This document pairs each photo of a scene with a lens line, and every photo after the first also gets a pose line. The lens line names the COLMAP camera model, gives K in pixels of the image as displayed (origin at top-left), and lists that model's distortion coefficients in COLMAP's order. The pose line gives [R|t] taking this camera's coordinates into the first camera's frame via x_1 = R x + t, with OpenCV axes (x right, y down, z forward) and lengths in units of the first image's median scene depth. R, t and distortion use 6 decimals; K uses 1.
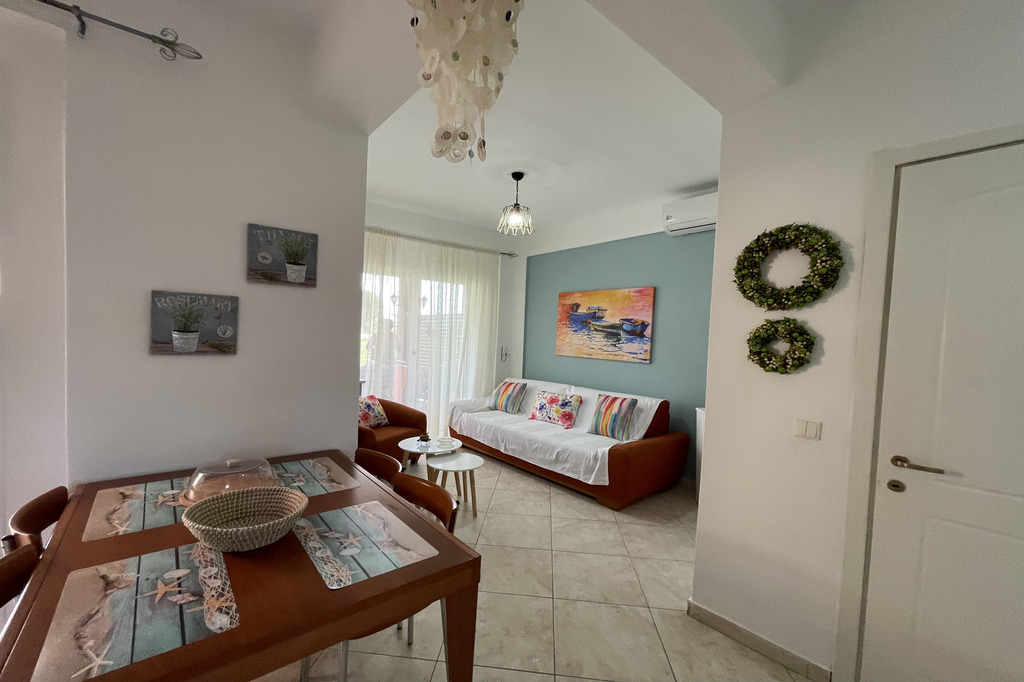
lens RADIAL K [[418.3, 0, 504.5], [0, 418.3, 341.8], [0, 0, 1]] dist [0.000057, -0.000096]
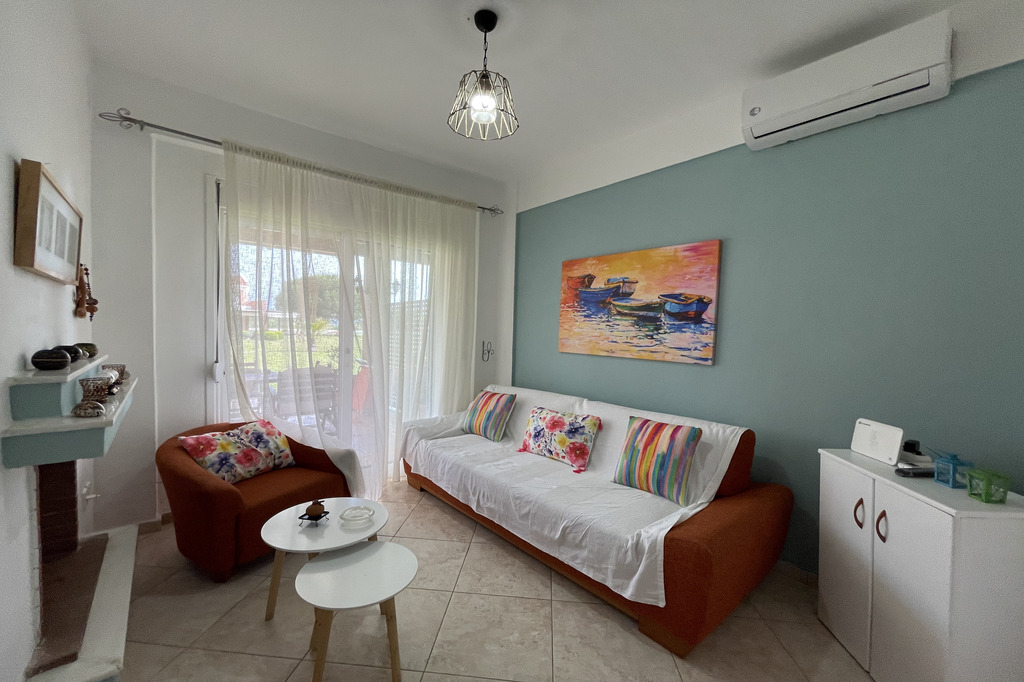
lens RADIAL K [[422.8, 0, 498.7], [0, 422.8, 340.7], [0, 0, 1]] dist [-0.000179, -0.000025]
pose [[0.999832, -0.009398, -0.015727, 0.042940], [0.009539, 0.999915, 0.008925, 0.007089], [0.015642, -0.009074, 0.999836, 0.370670]]
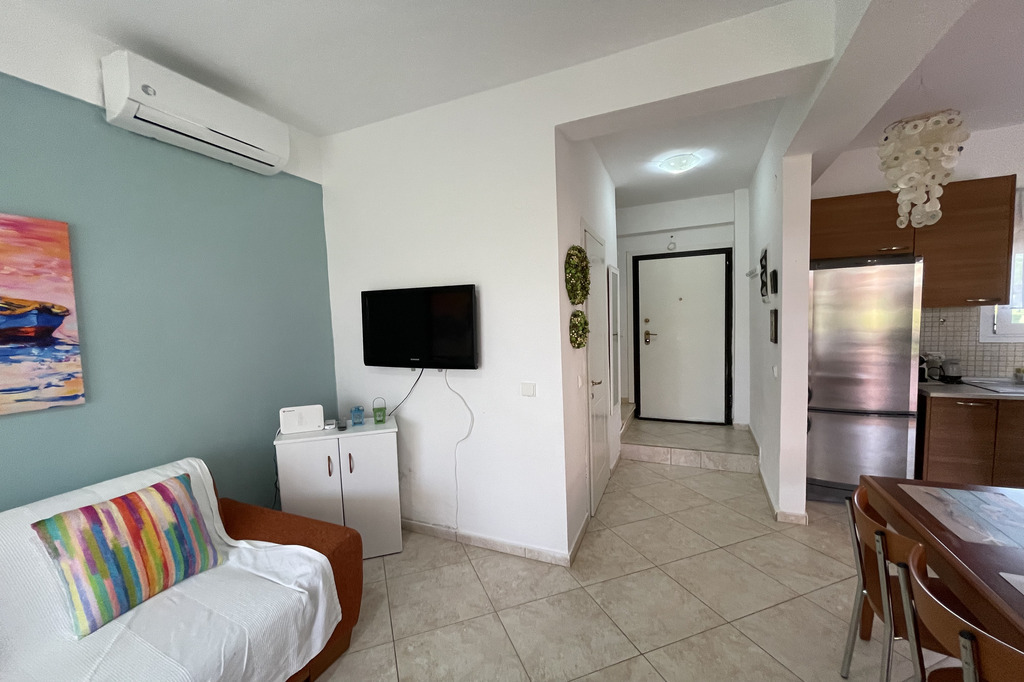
lens RADIAL K [[407.2, 0, 511.0], [0, 407.2, 348.0], [0, 0, 1]] dist [-0.000079, 0.000021]
pose [[-0.445142, -0.077194, 0.892126, -0.216645], [0.031372, 0.994321, 0.101690, -0.033494], [-0.894910, 0.073254, -0.440193, 0.775019]]
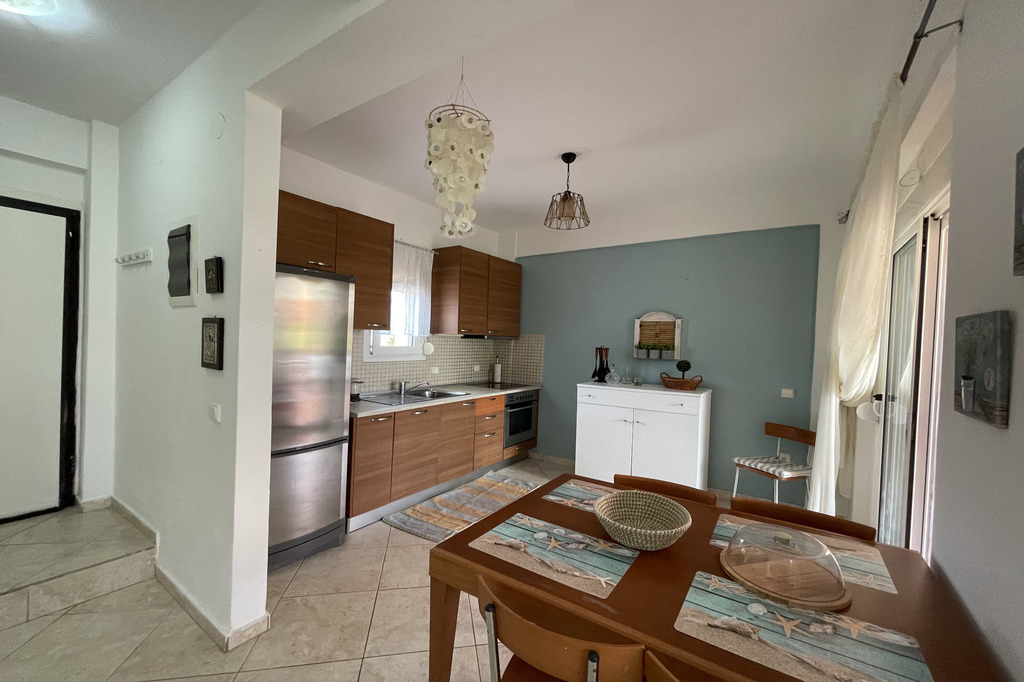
lens RADIAL K [[418.3, 0, 504.5], [0, 418.3, 341.8], [0, 0, 1]] dist [0.000057, -0.000096]
pose [[-0.959790, -0.060231, -0.274182, 0.025083], [-0.067077, 0.997625, 0.015654, -0.016214], [0.272588, 0.033416, -0.961550, 0.596680]]
